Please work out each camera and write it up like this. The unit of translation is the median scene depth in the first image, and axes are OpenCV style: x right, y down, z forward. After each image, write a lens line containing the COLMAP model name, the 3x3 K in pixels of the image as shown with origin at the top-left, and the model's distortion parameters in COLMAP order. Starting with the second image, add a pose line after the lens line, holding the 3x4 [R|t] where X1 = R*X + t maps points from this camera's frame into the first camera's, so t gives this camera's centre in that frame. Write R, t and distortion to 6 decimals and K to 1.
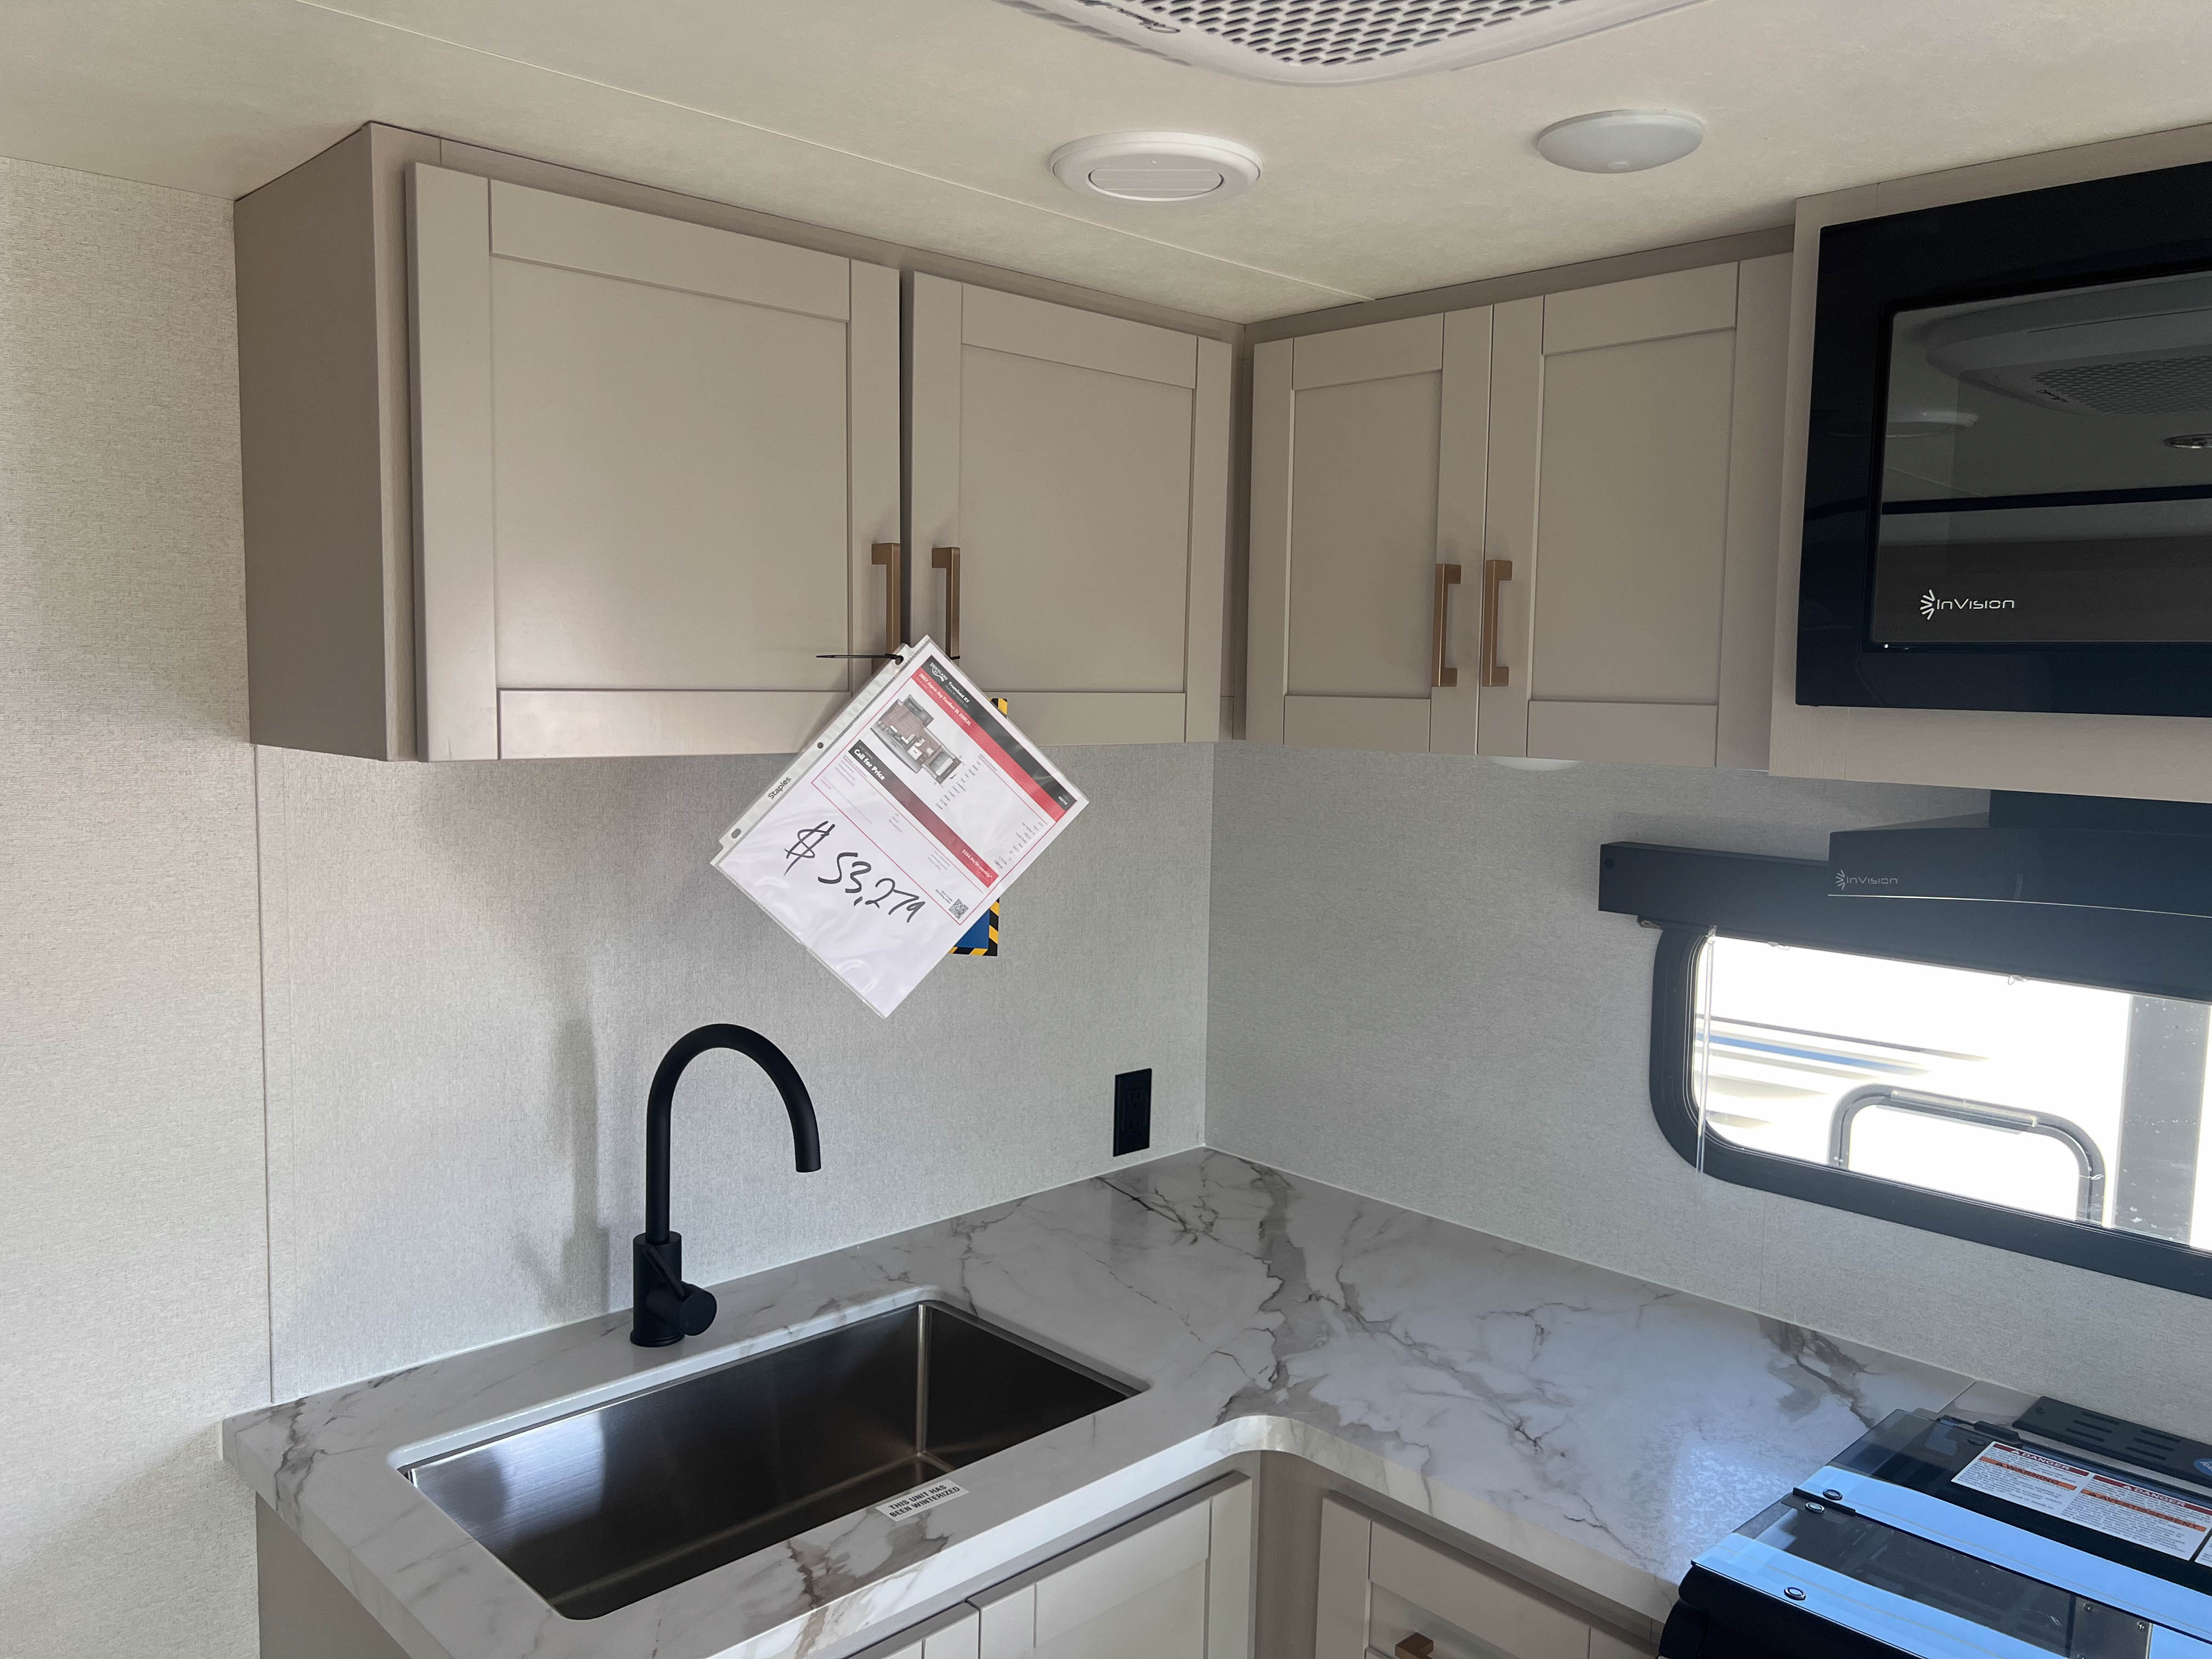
lens RADIAL K [[1668.8, 0, 1099.1], [0, 1668.8, 809.9], [0, 0, 1]] dist [0.055625, -0.065273]
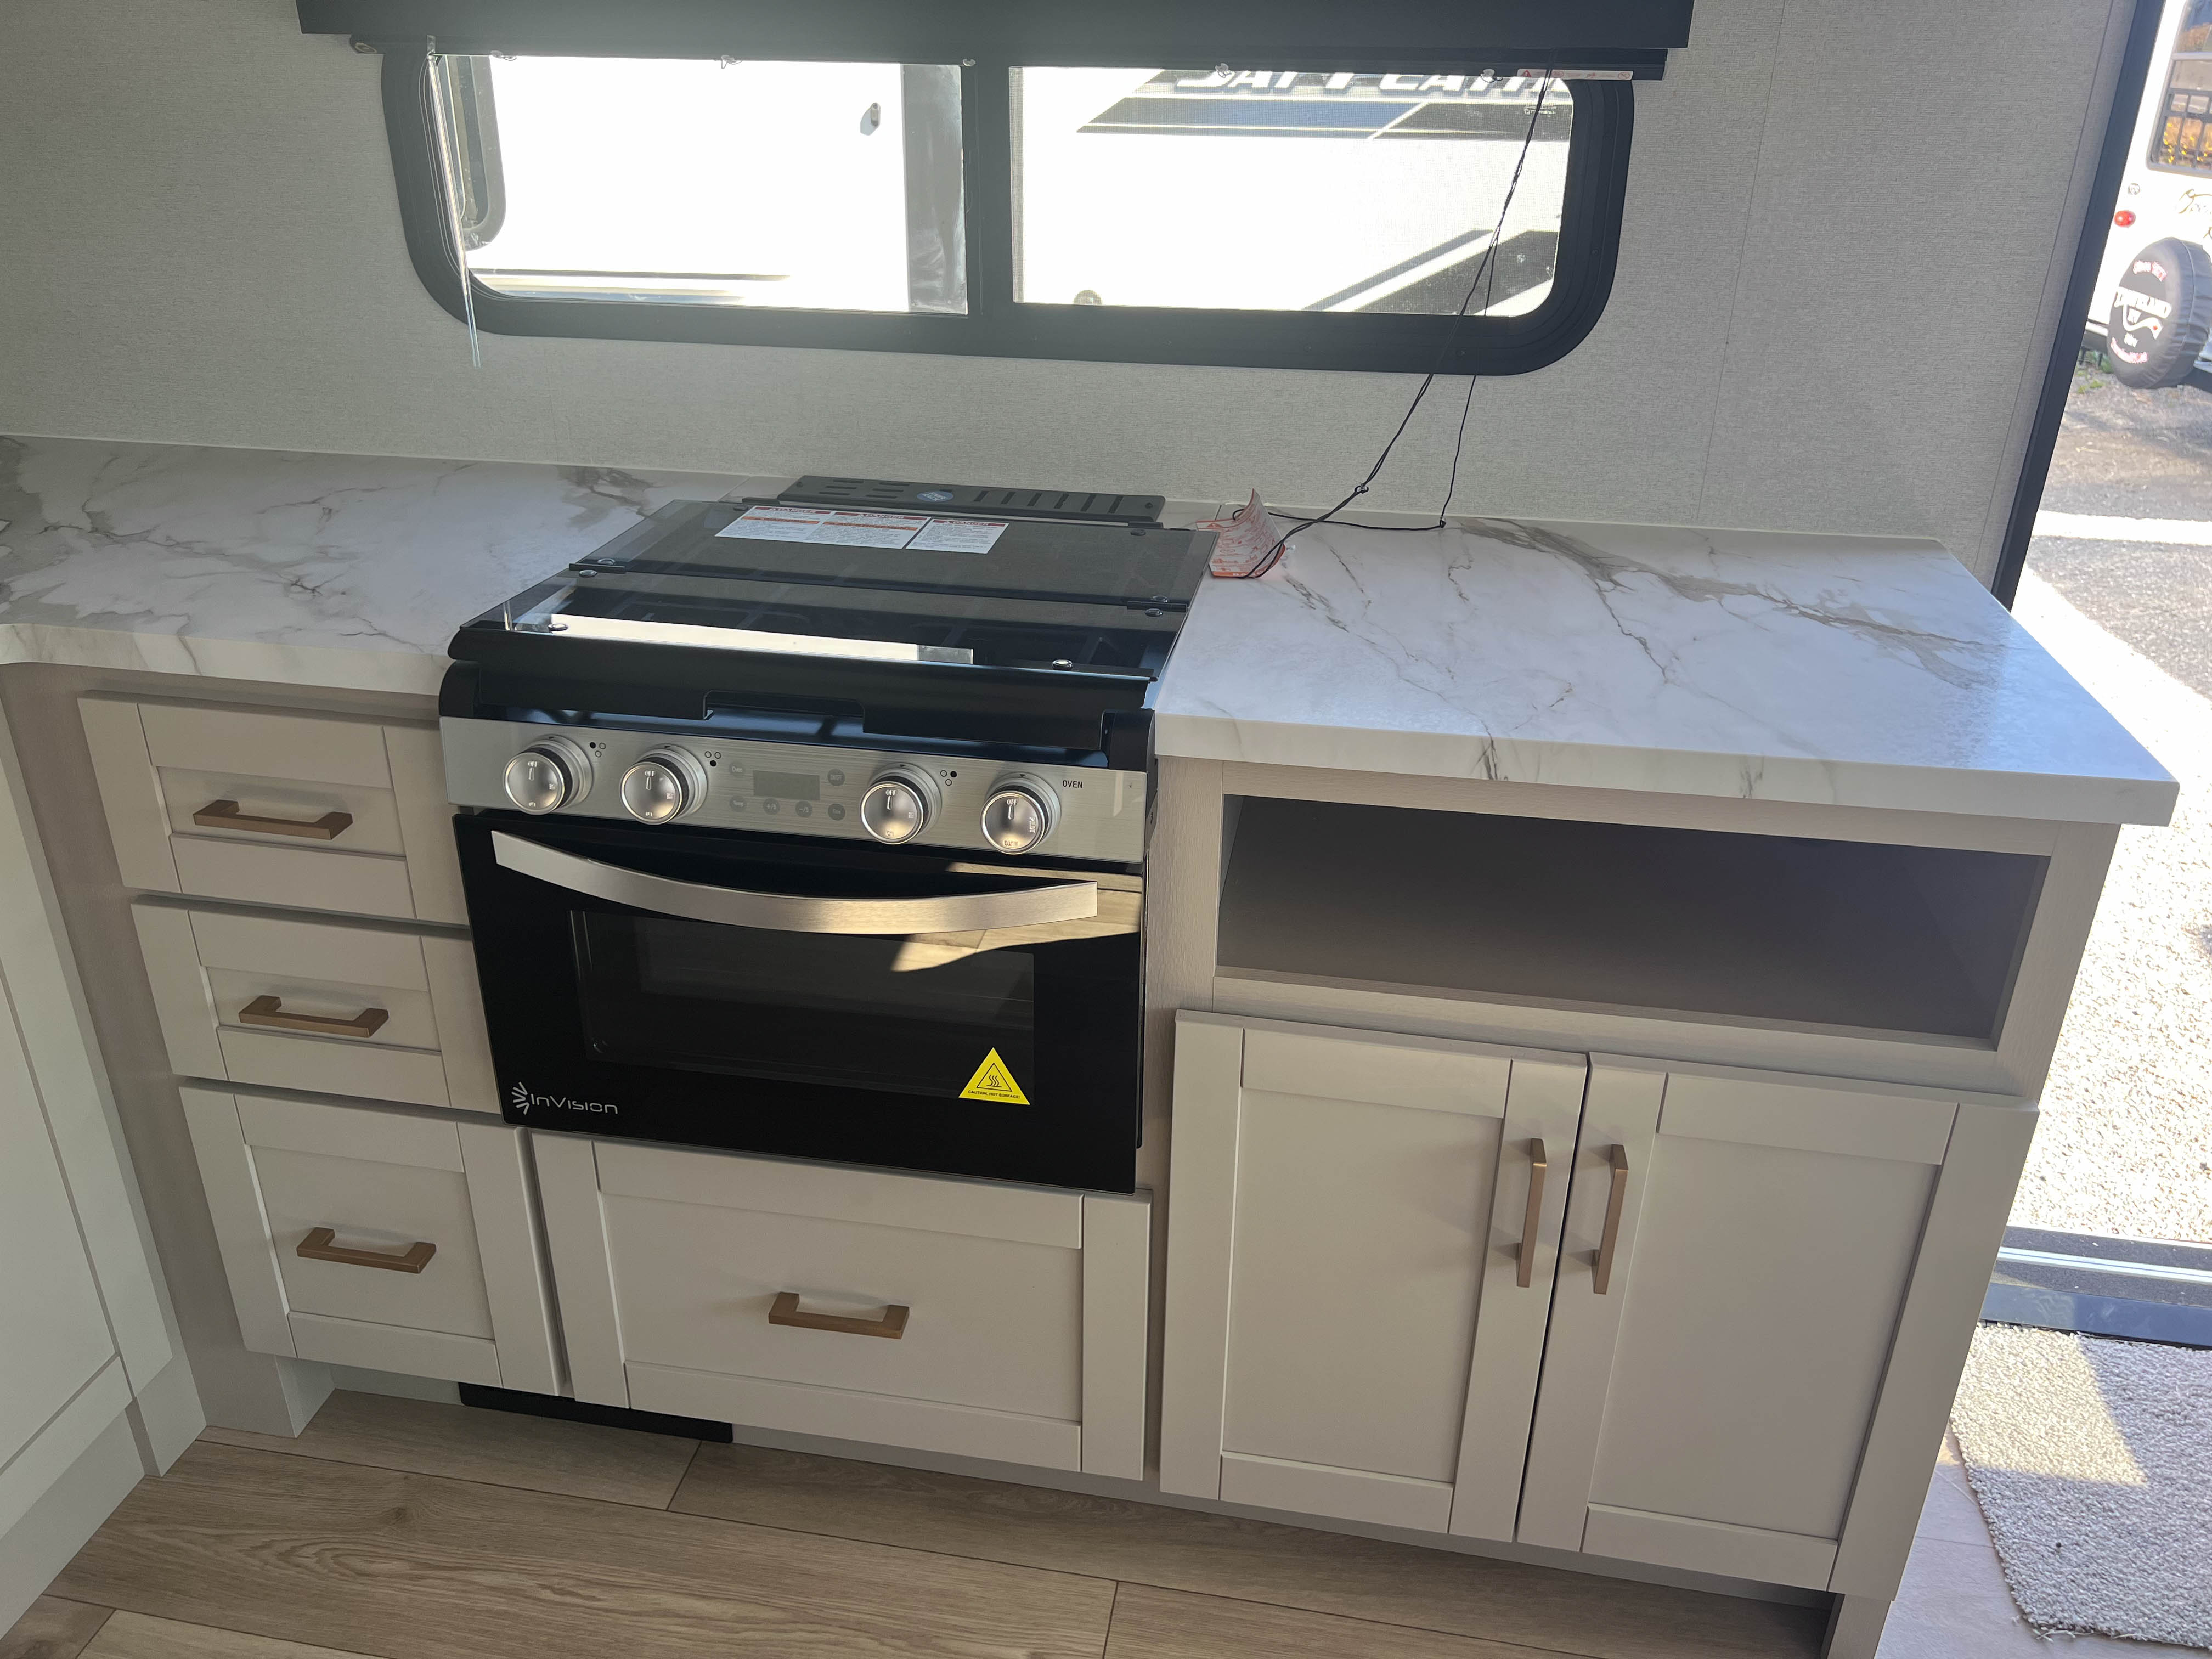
lens RADIAL K [[1668.8, 0, 1096.6], [0, 1668.8, 807.7], [0, 0, 1]] dist [0.055625, -0.065273]
pose [[0.812049, -0.259928, 0.522507, 0.084954], [0.059155, 0.927384, 0.369405, 0.156204], [-0.580583, -0.269066, 0.768457, -0.015082]]
